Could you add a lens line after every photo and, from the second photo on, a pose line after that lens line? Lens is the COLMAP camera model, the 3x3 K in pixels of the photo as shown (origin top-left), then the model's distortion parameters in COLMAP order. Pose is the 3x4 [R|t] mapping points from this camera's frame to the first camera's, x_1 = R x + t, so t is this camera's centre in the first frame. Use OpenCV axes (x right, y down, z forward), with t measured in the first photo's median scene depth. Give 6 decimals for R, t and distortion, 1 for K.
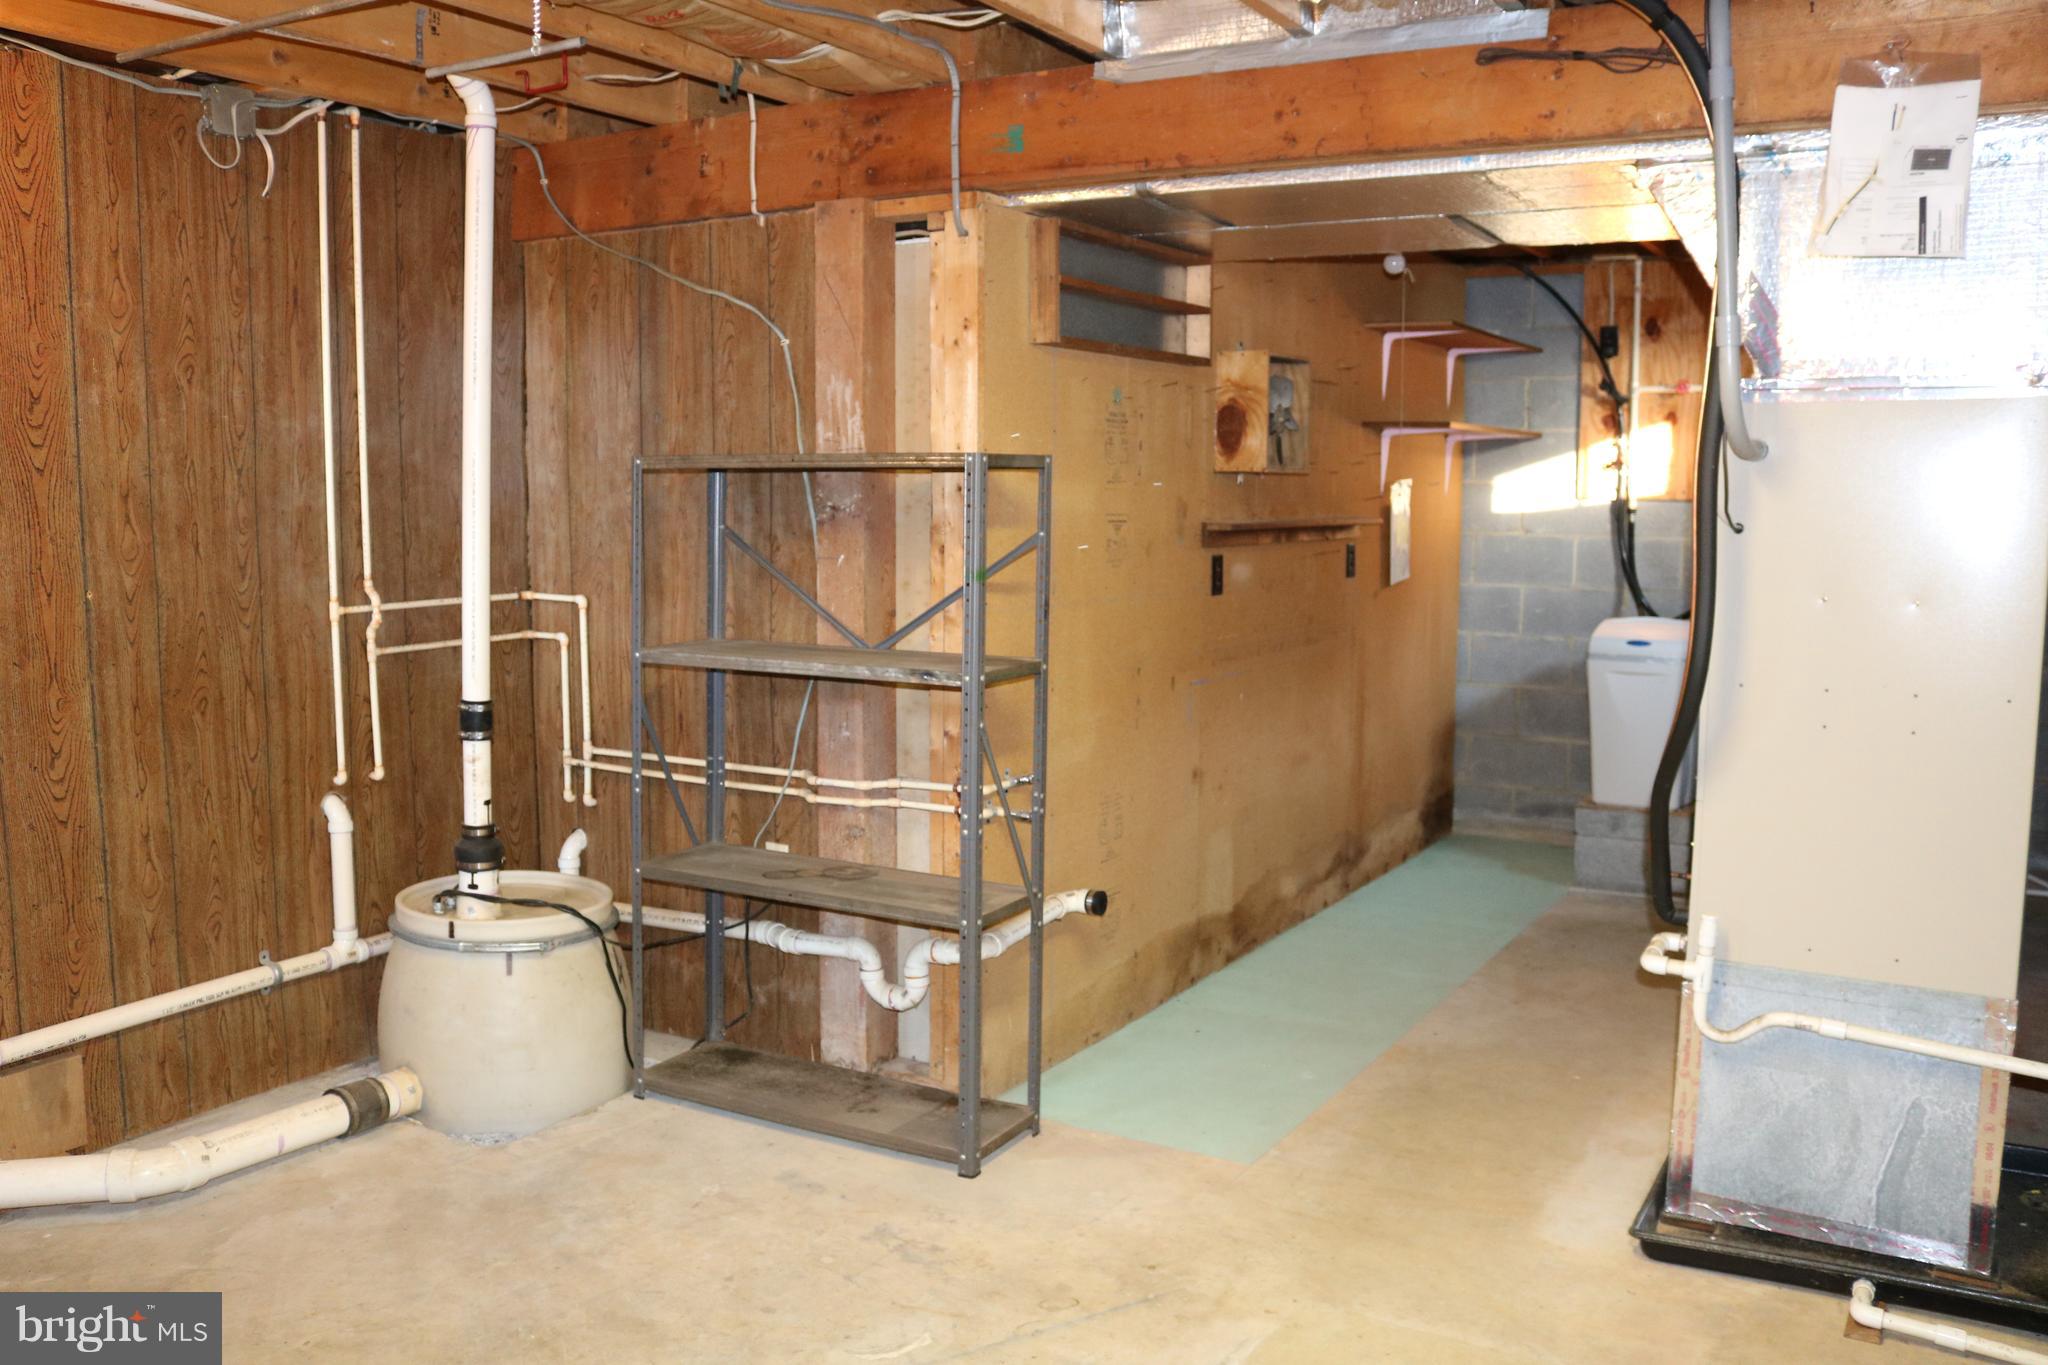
lens RADIAL K [[1707.3, 0, 1024.4], [0, 1707.3, 685.8], [0, 0, 1]] dist [-0.148061, 0.107150]
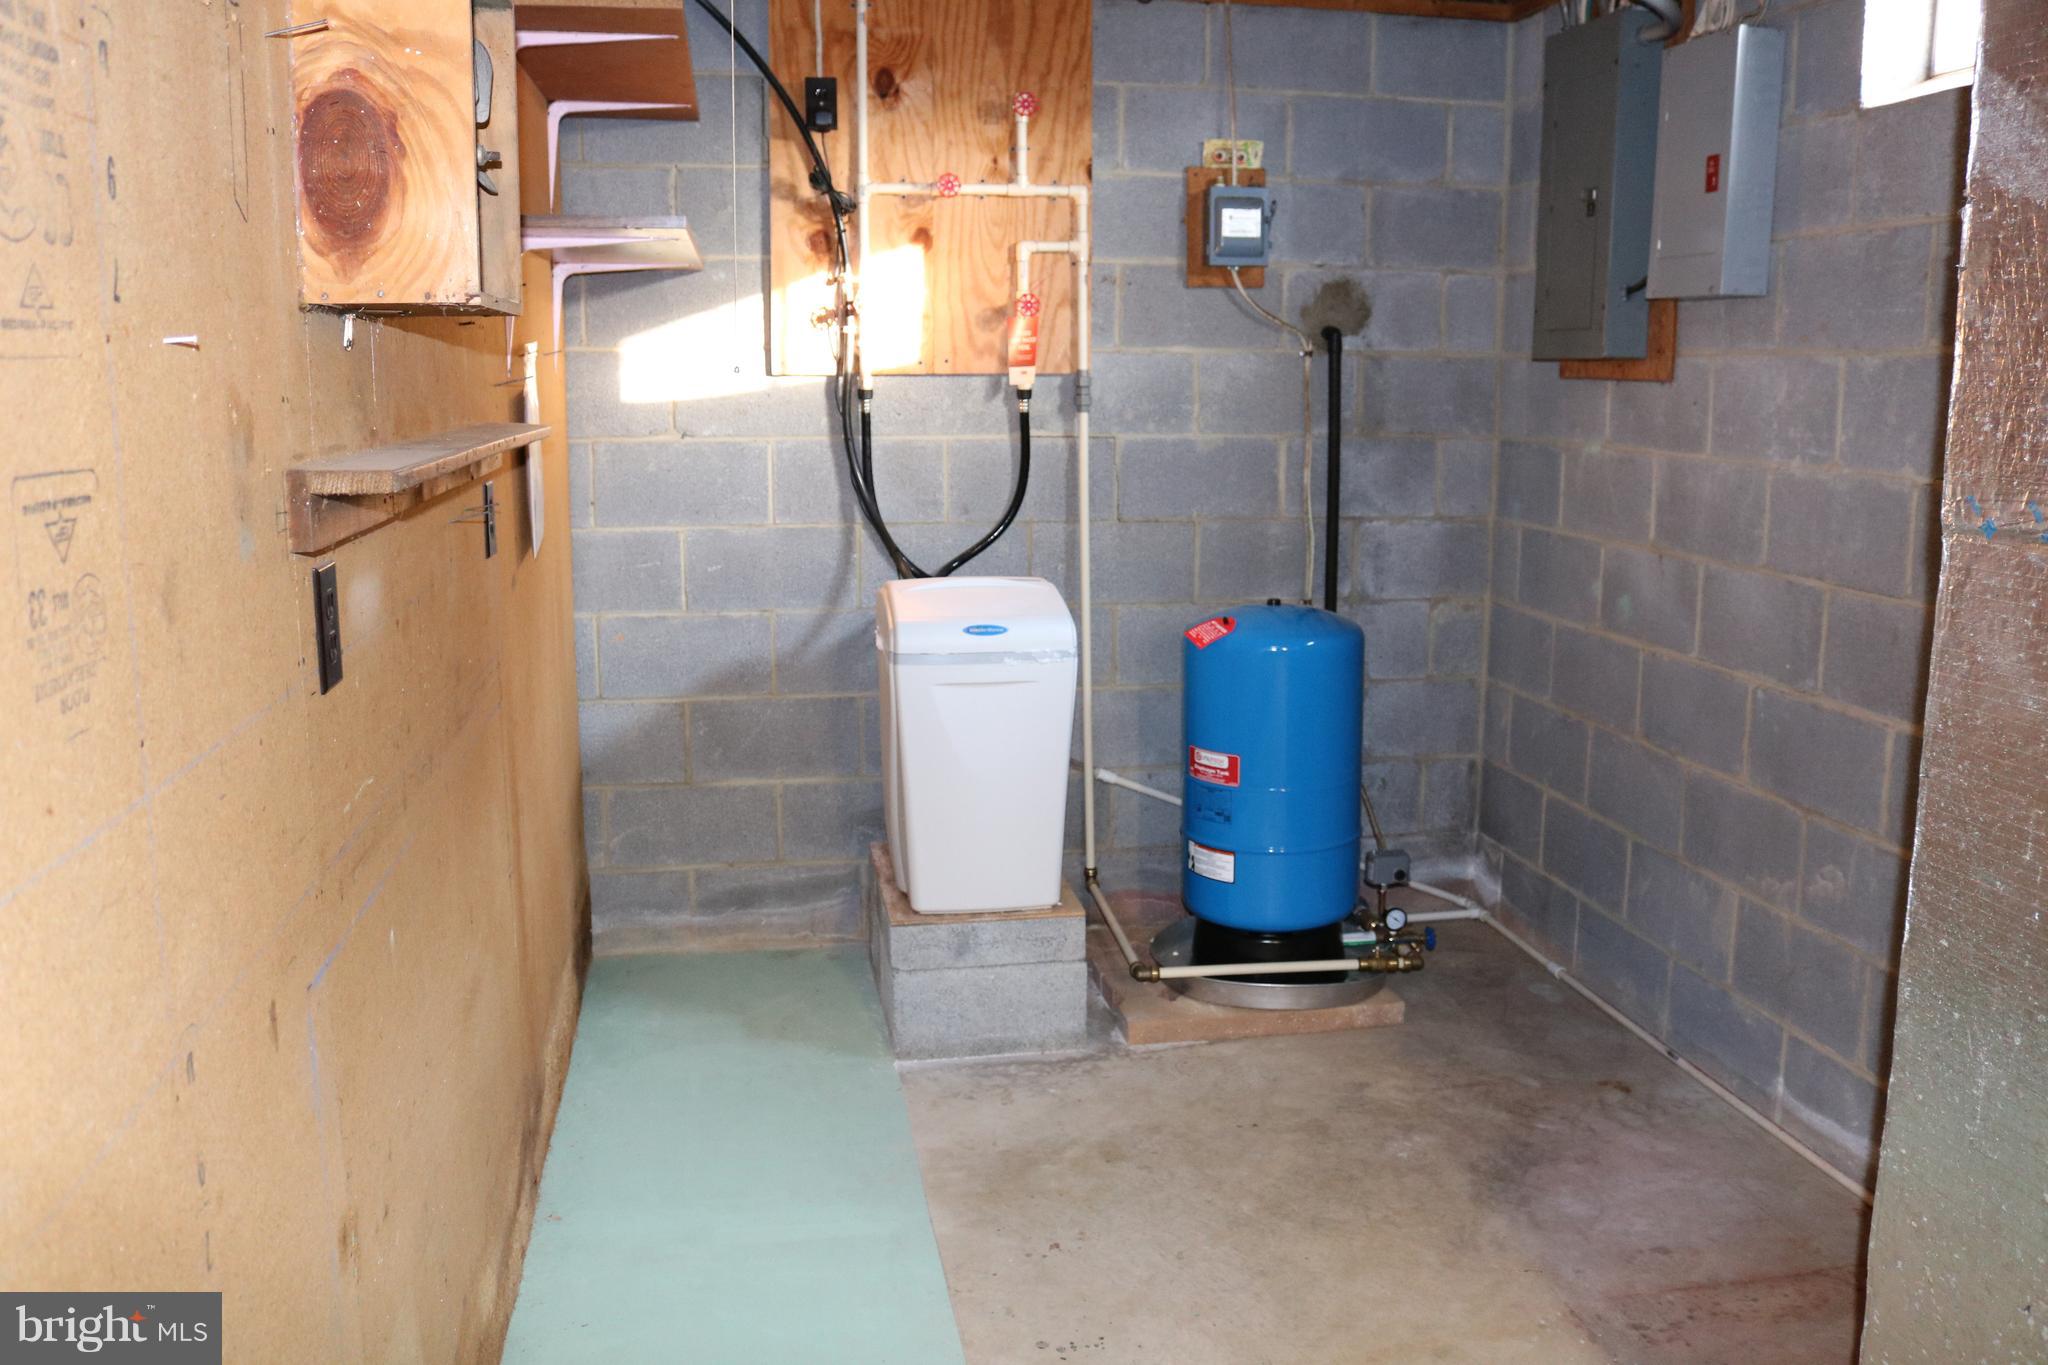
lens RADIAL K [[1707.3, 0, 1027.6], [0, 1707.3, 674.9], [0, 0, 1]] dist [-0.148061, 0.107150]
pose [[0.759933, -0.116643, 0.639450, 0.007429], [0.075570, 0.992950, 0.091317, -0.056539], [-0.645594, -0.021071, 0.763390, 0.505627]]
